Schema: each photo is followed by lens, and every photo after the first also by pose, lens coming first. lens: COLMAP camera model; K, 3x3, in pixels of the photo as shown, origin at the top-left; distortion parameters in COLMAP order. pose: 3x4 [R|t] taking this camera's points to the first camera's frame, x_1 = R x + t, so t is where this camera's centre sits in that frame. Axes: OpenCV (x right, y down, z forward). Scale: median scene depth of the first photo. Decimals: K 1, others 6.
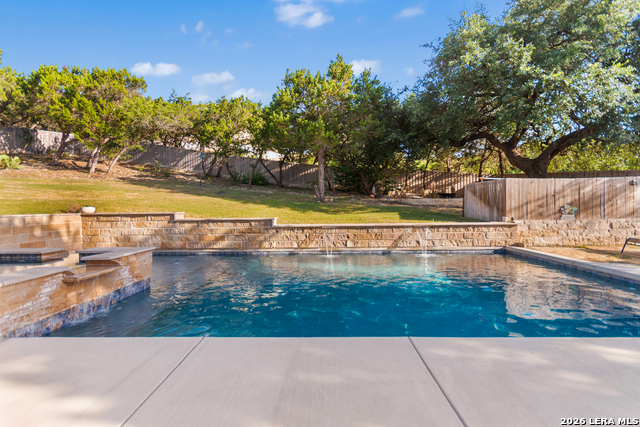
lens RADIAL K [[286.0, 0, 318.6], [0, 286.0, 209.9], [0, 0, 1]] dist [0.000674, -0.000068]
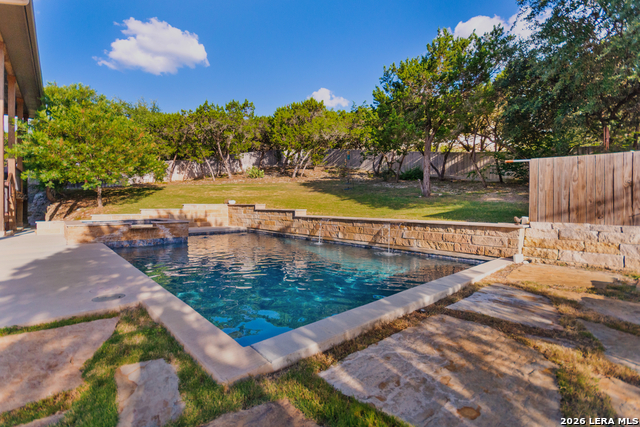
lens RADIAL K [[296.9, 0, 320.3], [0, 296.9, 210.7], [0, 0, 1]] dist [-0.002523, -0.000234]
pose [[0.684138, 0.027949, -0.728816, 0.876786], [-0.014119, 0.999586, 0.025079, -0.001362], [0.729215, -0.006868, 0.684250, 0.173392]]
